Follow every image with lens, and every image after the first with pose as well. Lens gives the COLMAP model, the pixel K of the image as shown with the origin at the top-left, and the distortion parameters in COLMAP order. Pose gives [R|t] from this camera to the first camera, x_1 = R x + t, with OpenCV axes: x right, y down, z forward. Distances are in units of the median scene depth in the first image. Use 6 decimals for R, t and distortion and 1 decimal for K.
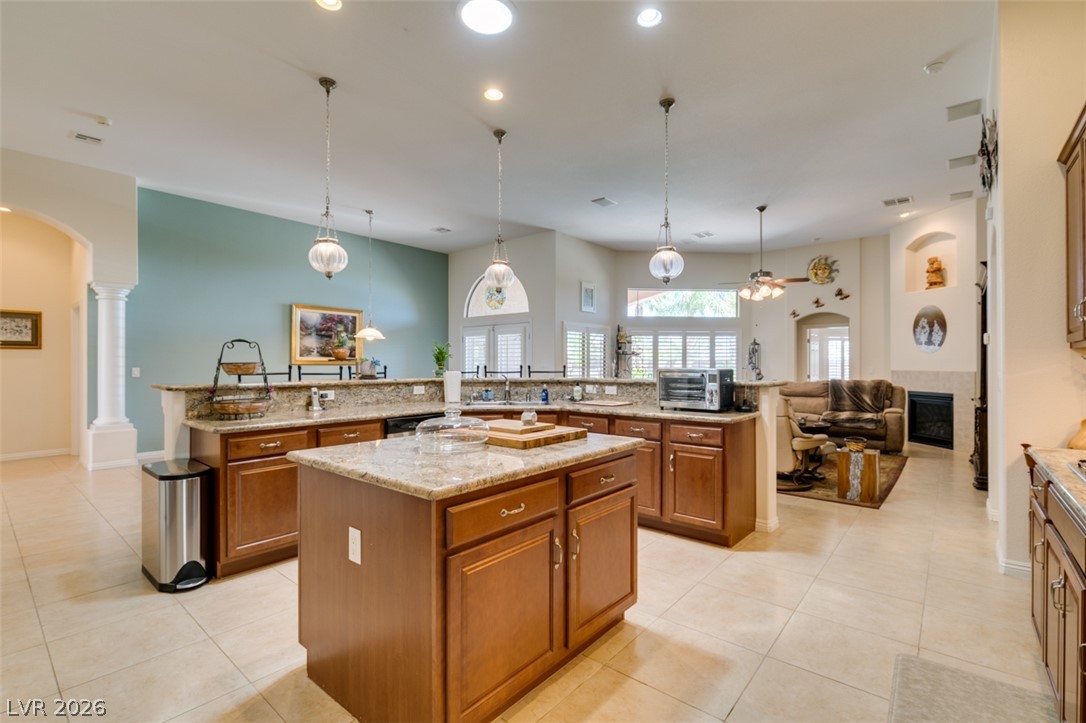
lens RADIAL K [[489.3, 0, 536.0], [0, 489.3, 362.9], [0, 0, 1]] dist [0.006745, 0.000175]
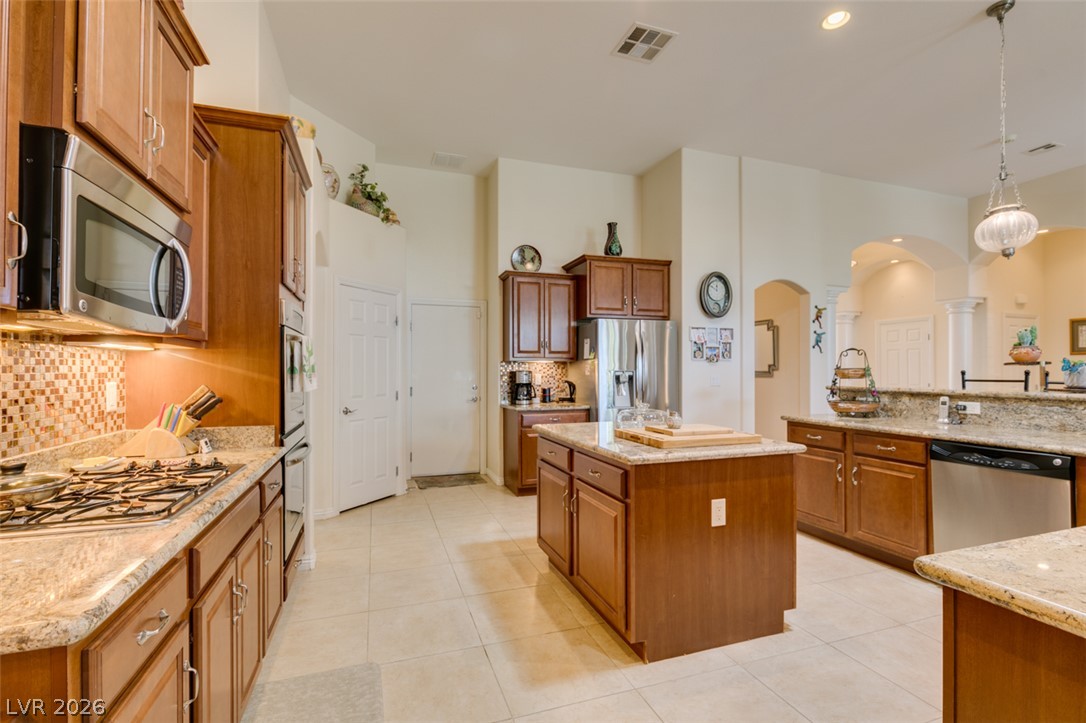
lens RADIAL K [[489.3, 0, 538.8], [0, 489.3, 366.0], [0, 0, 1]] dist [0.006745, 0.000175]
pose [[-0.511802, -0.011616, -0.859025, 0.649621], [-0.002462, 0.999924, -0.012055, 0.008914], [0.859100, -0.004055, -0.511792, 0.819183]]
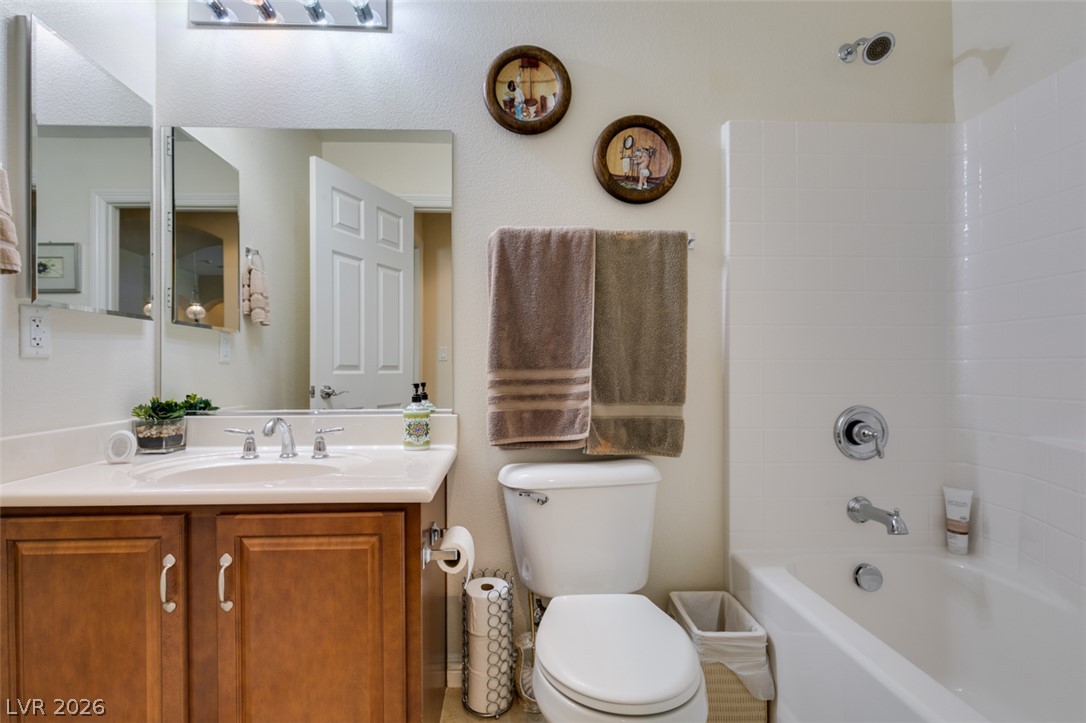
lens RADIAL K [[489.3, 0, 539.4], [0, 489.3, 362.4], [0, 0, 1]] dist [0.006745, 0.000175]
pose [[0.687734, 0.002597, -0.725958, 2.269462], [-0.000718, 0.999996, 0.002897, -0.005622], [0.725963, -0.001471, 0.687733, 0.661557]]
